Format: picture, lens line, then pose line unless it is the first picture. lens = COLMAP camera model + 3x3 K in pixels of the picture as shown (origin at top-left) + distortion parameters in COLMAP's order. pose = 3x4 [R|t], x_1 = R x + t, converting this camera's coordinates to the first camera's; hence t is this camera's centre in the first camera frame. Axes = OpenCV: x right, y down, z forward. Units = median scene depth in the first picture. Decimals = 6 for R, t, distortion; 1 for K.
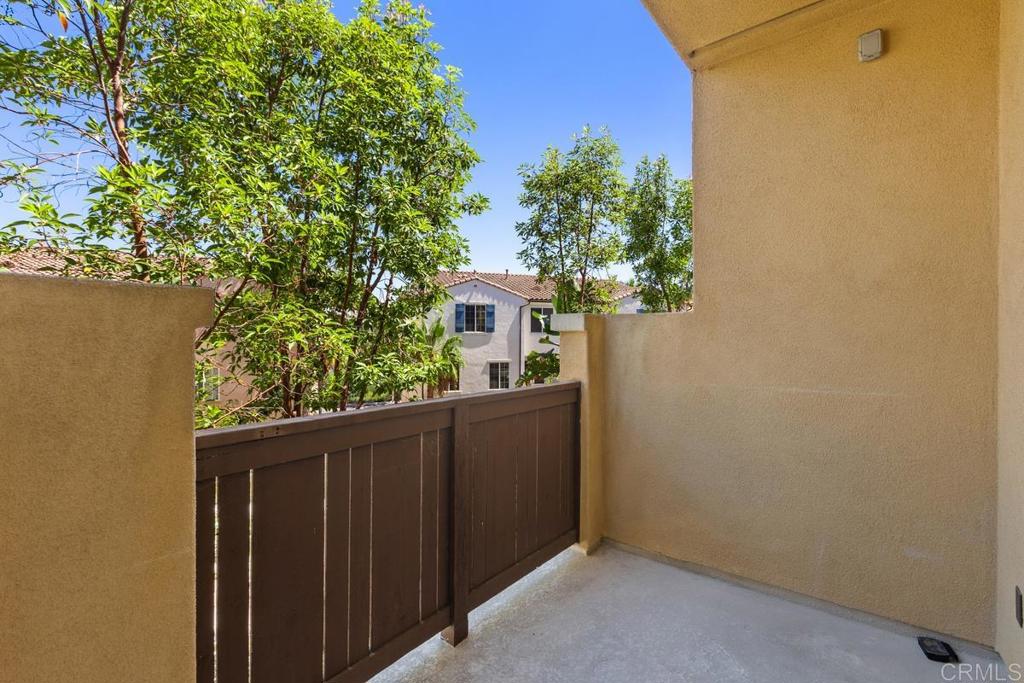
lens RADIAL K [[457.7, 0, 515.8], [0, 457.7, 336.0], [0, 0, 1]] dist [-0.000638, 0.000124]
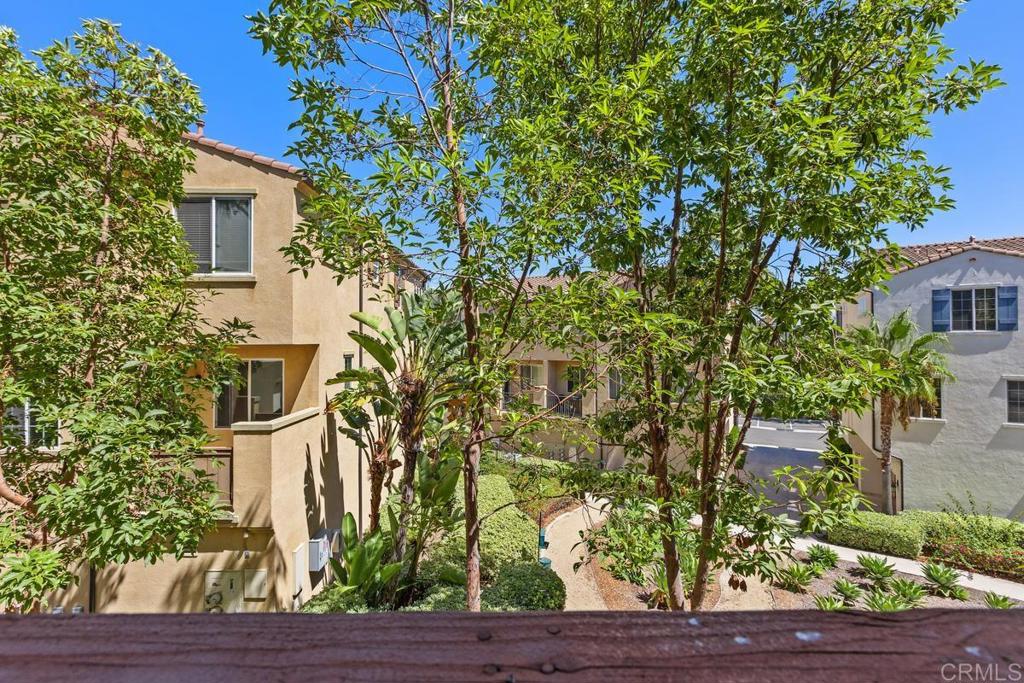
lens RADIAL K [[457.7, 0, 515.8], [0, 457.7, 336.0], [0, 0, 1]] dist [-0.000638, 0.000124]
pose [[0.638261, -0.012430, -0.769720, -0.005763], [0.003439, 0.999906, -0.013296, 0.006766], [0.769813, 0.005839, 0.638243, 0.125078]]
